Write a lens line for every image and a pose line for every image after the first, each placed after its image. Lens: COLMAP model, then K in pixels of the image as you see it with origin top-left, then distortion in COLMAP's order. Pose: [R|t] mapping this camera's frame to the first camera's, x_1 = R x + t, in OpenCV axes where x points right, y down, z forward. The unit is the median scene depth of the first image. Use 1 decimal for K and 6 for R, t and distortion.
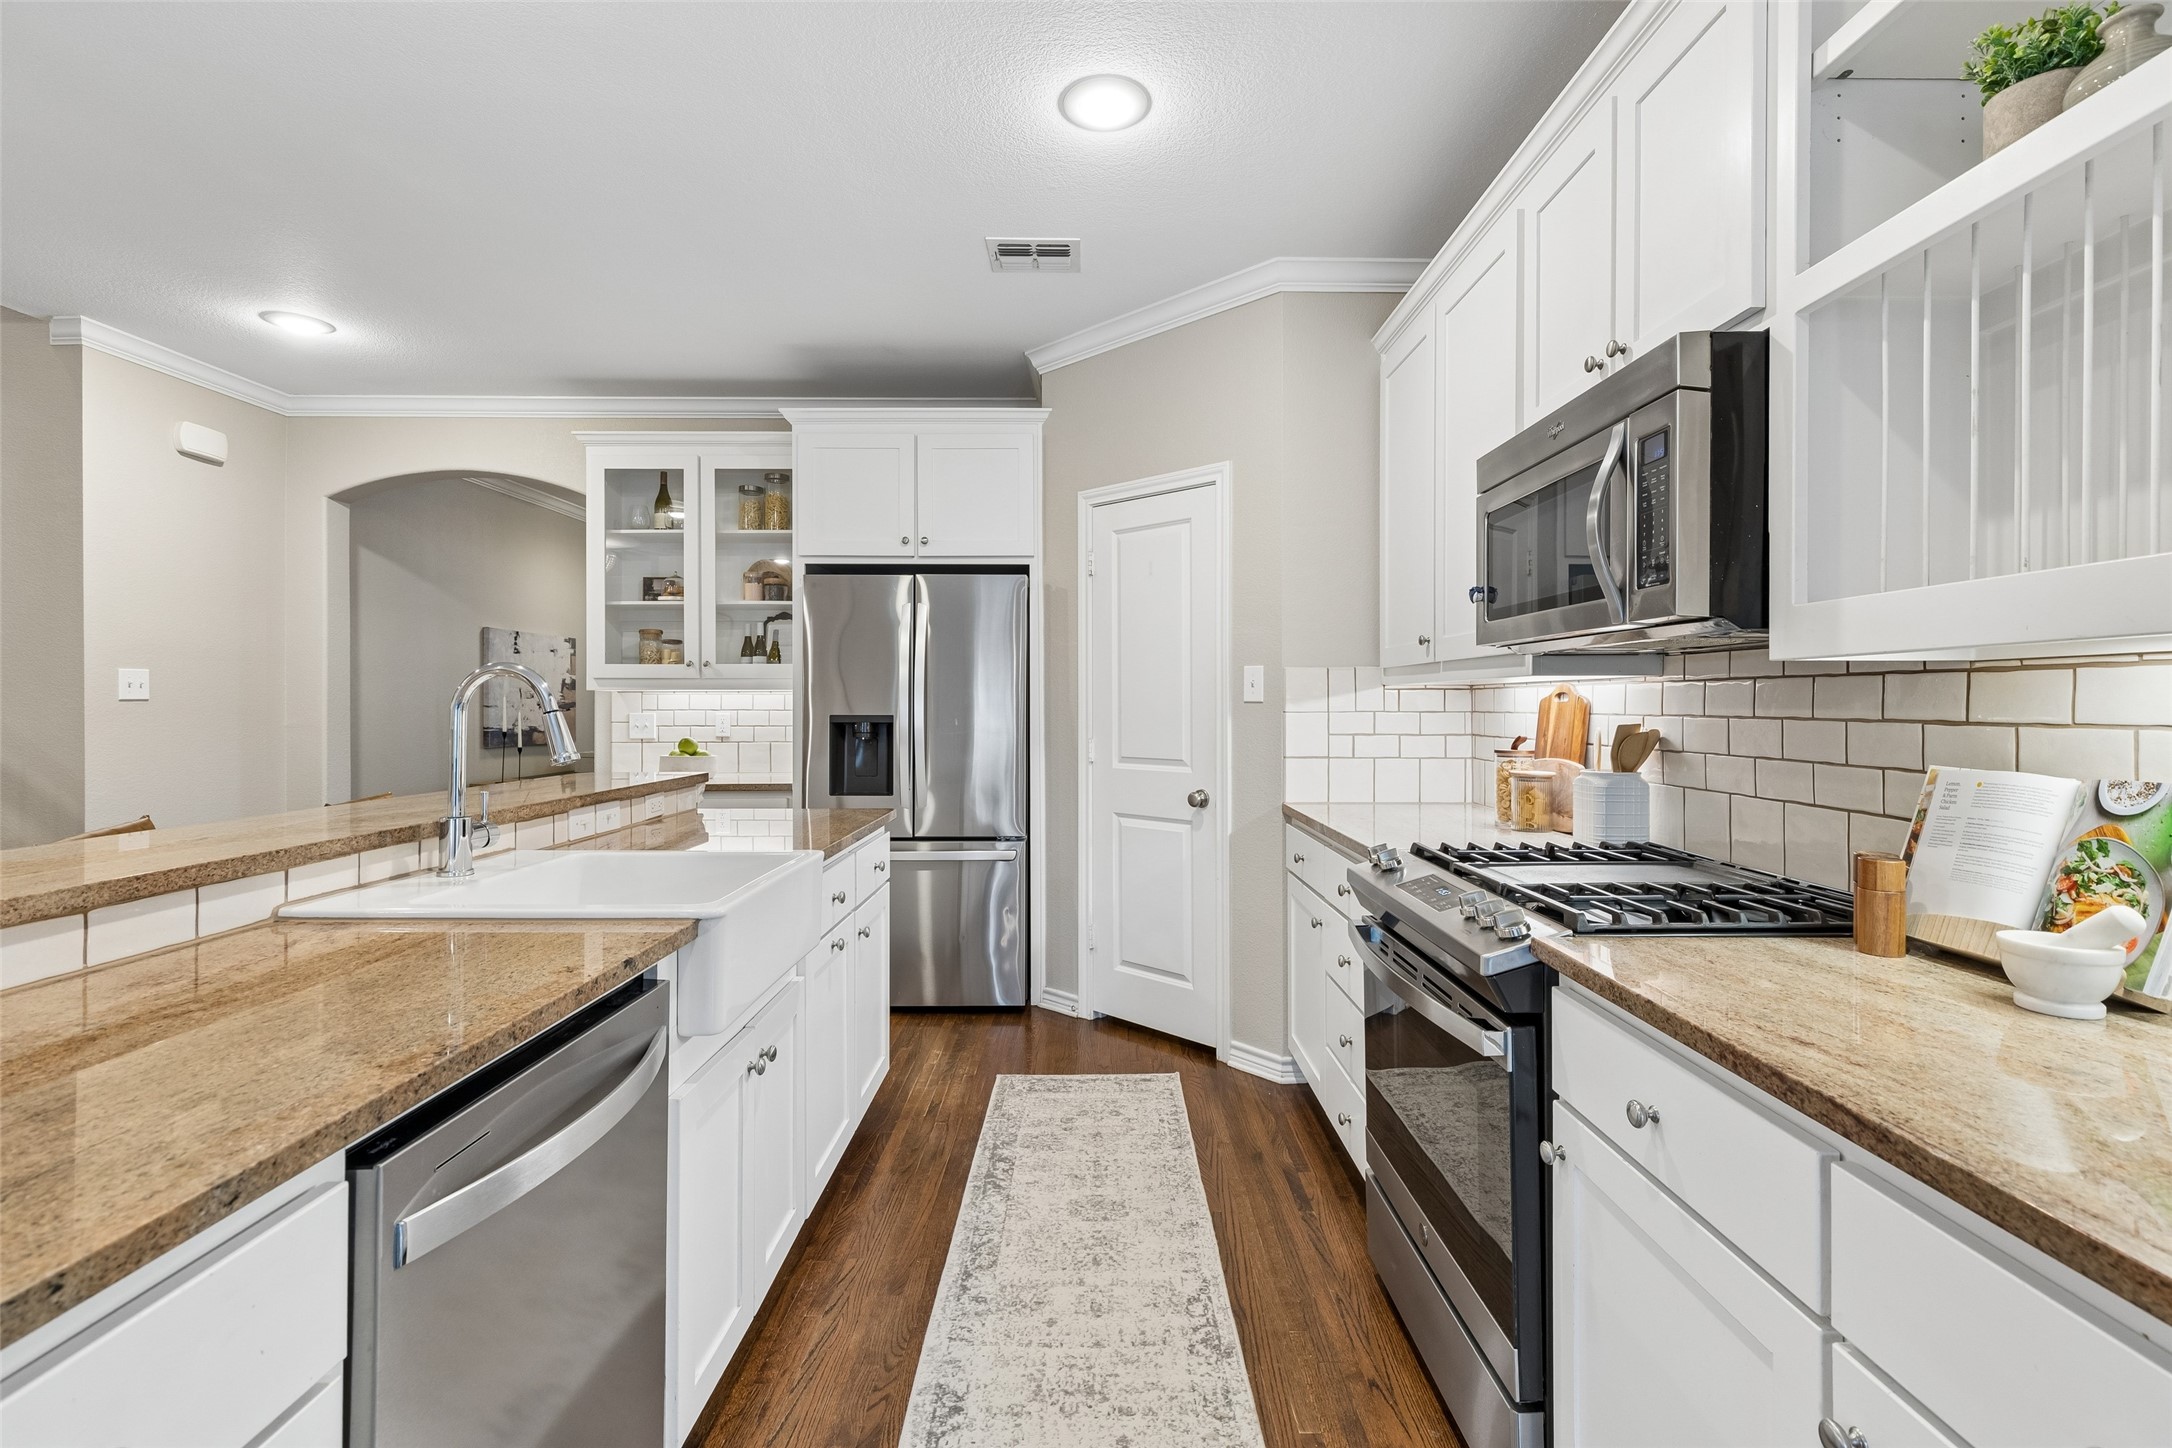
lens RADIAL K [[987.3, 0, 1084.7], [0, 987.3, 714.4], [0, 0, 1]] dist [0.001843, 0.000129]
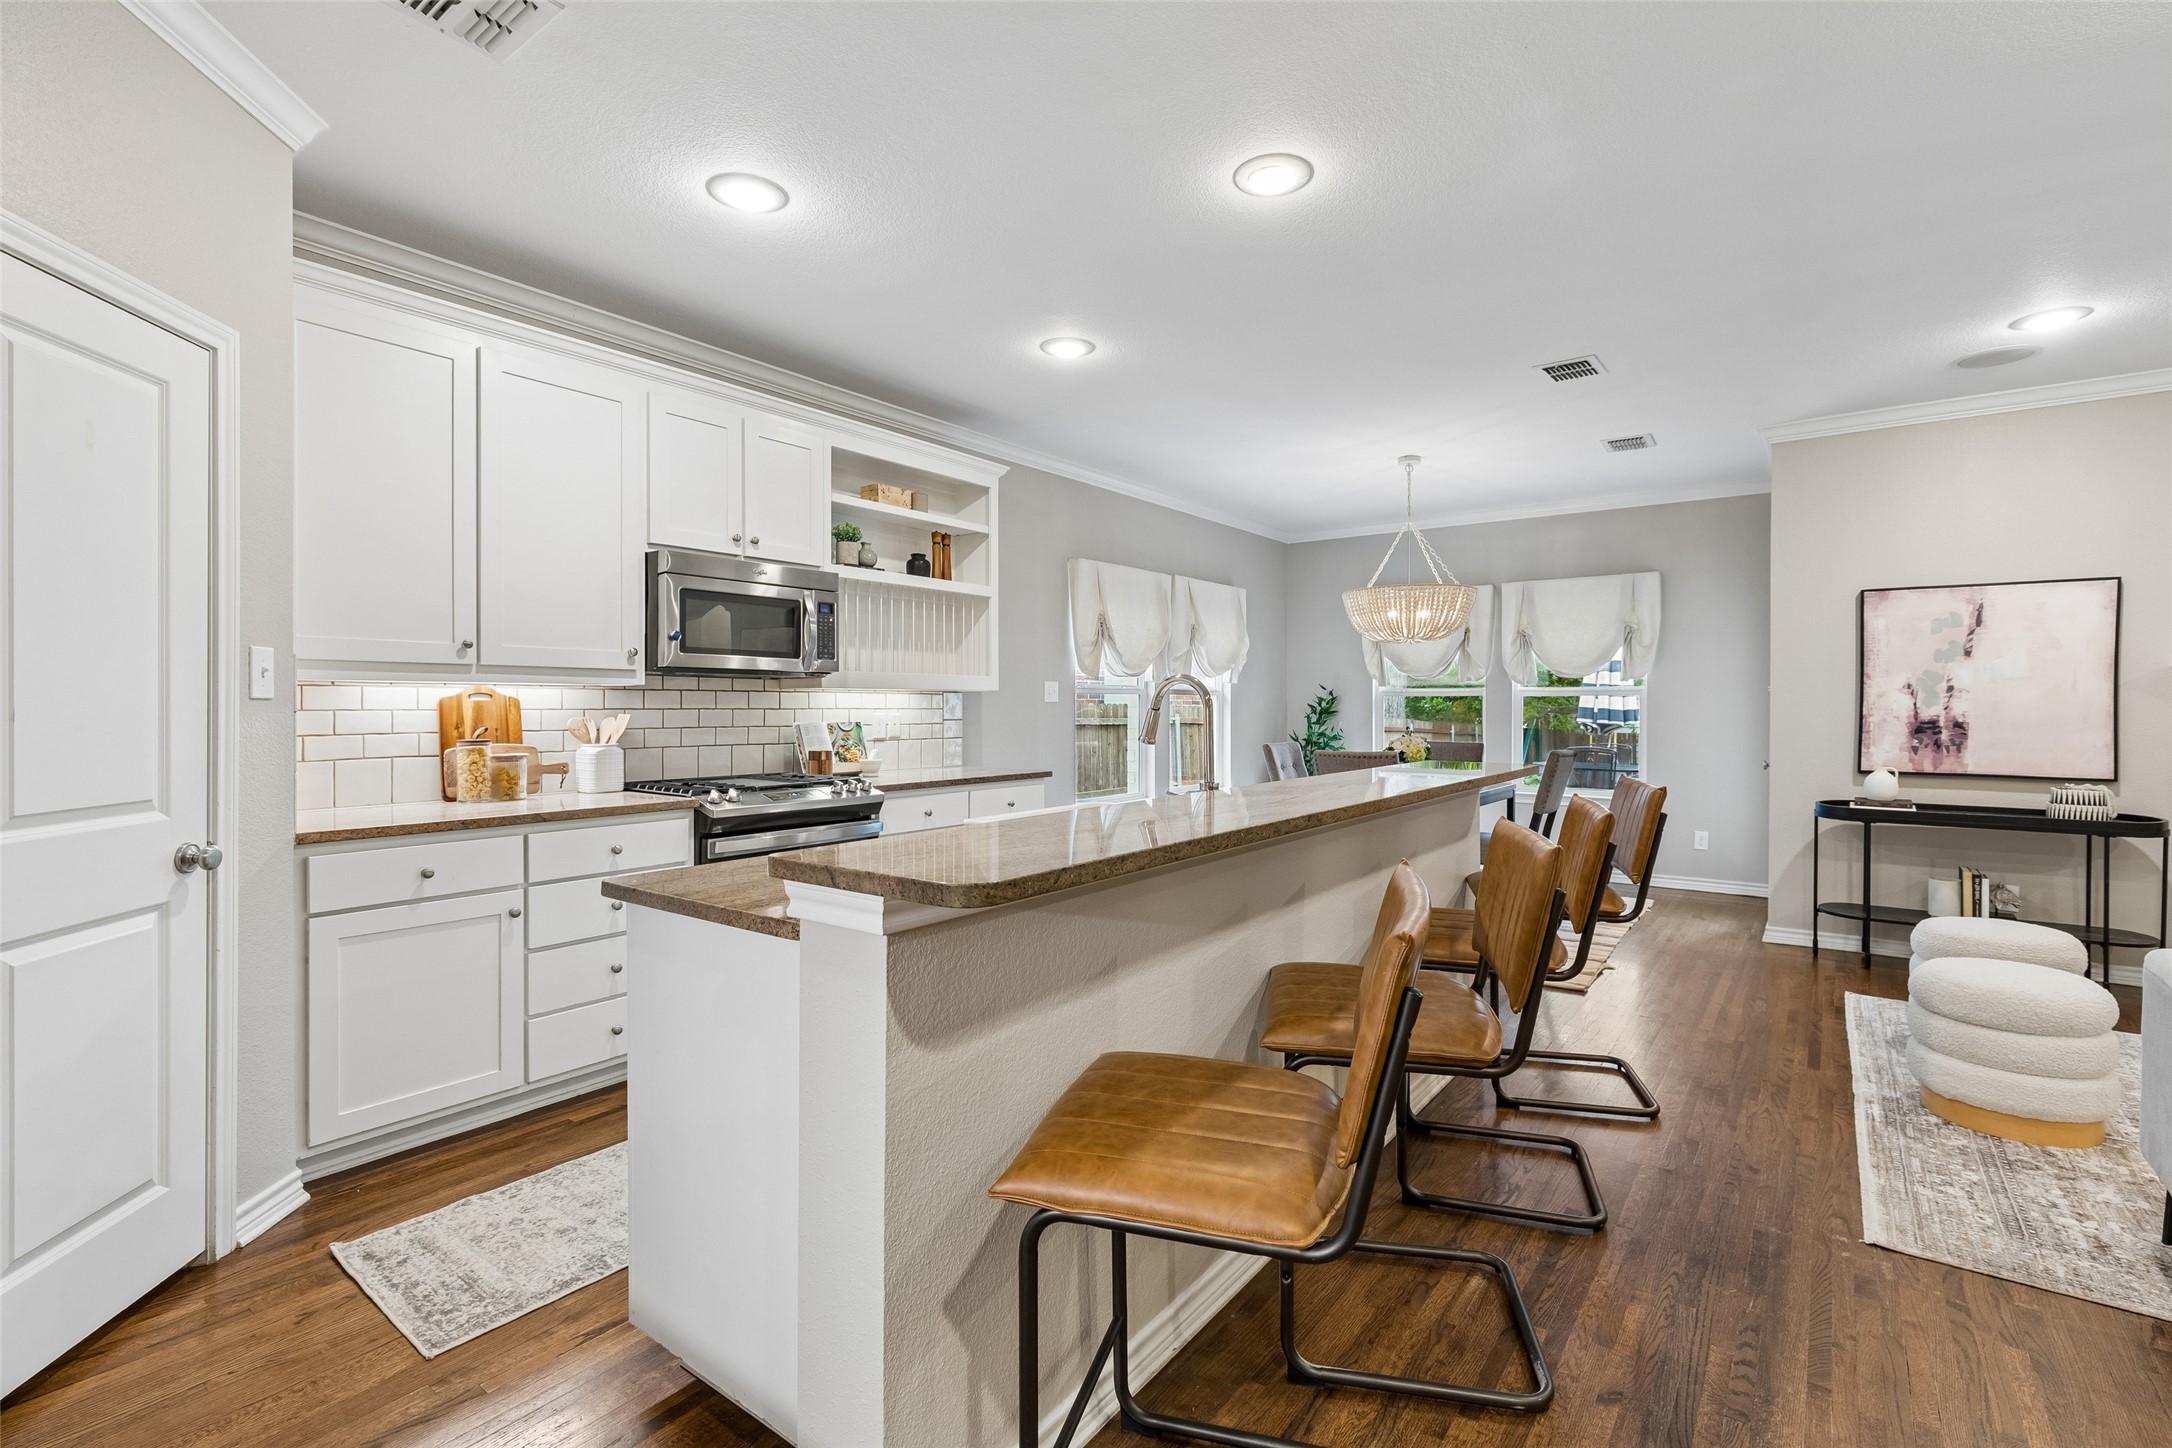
lens RADIAL K [[983.4, 0, 1090.6], [0, 983.4, 698.8], [0, 0, 1]] dist [-0.000425, -0.000373]
pose [[-0.798088, 0.001034, 0.602540, -0.735403], [0.003703, 0.999988, 0.003190, -0.012167], [-0.602529, 0.004777, -0.798082, 1.229508]]
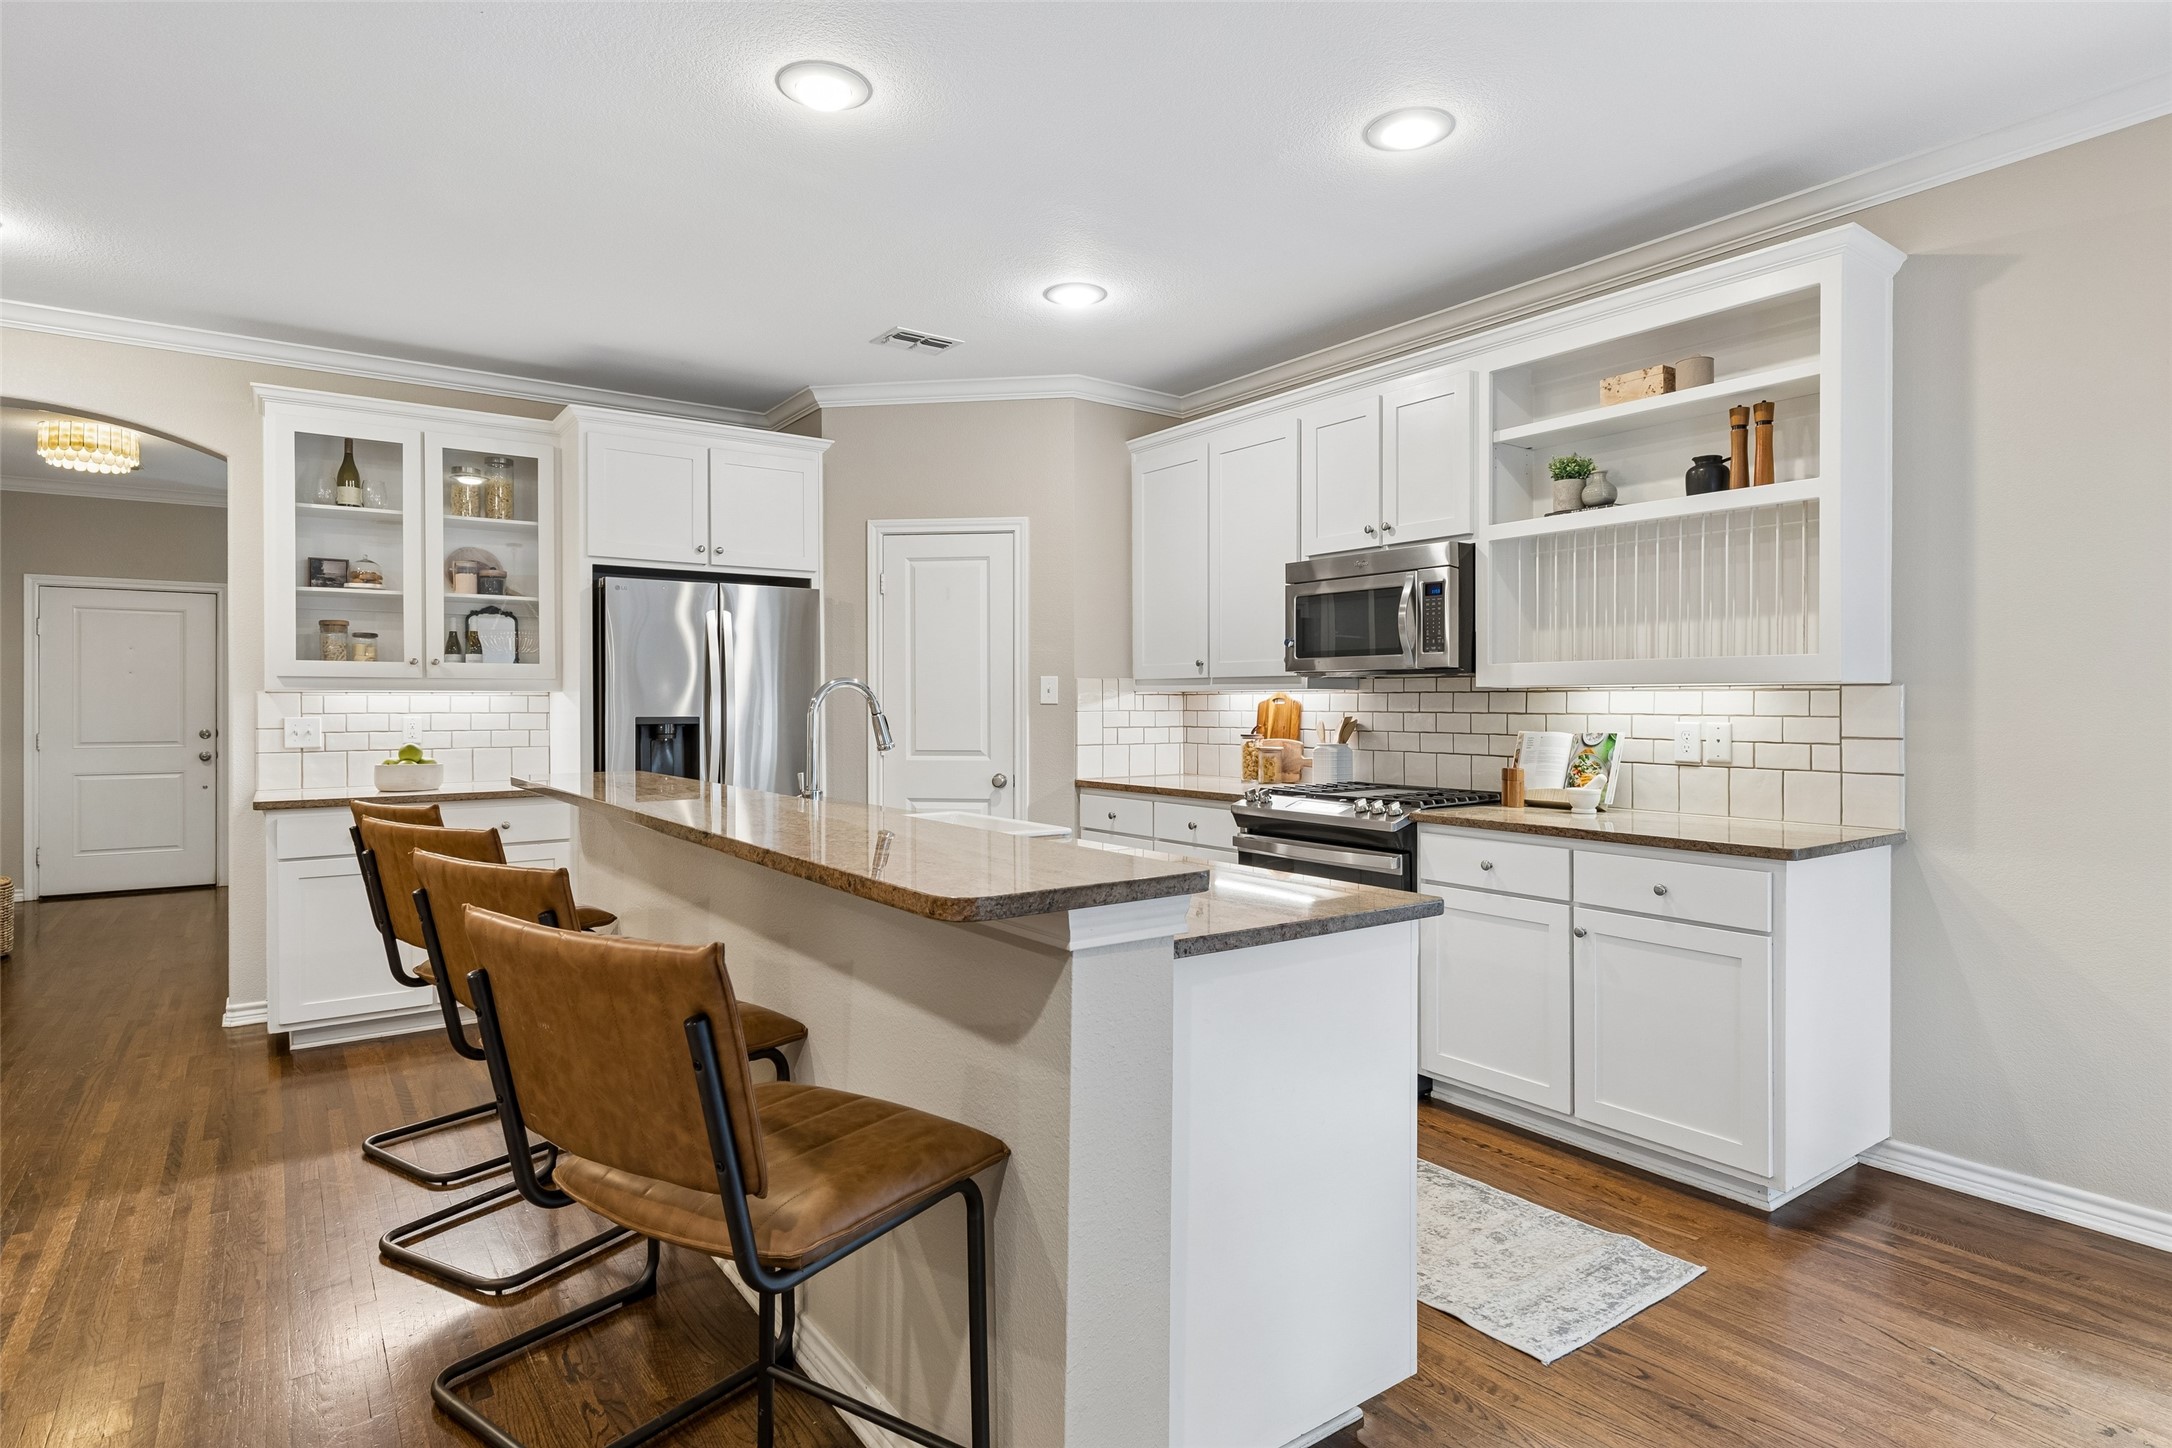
lens RADIAL K [[1176.8, 0, 1089.9], [0, 1176.8, 712.1], [0, 0, 1]] dist [0.001174, 0.000053]
pose [[0.814327, -0.005788, 0.580378, -0.706594], [0.007512, 0.999972, -0.000567, -0.000298], [-0.580358, 0.004822, 0.814347, -0.309194]]
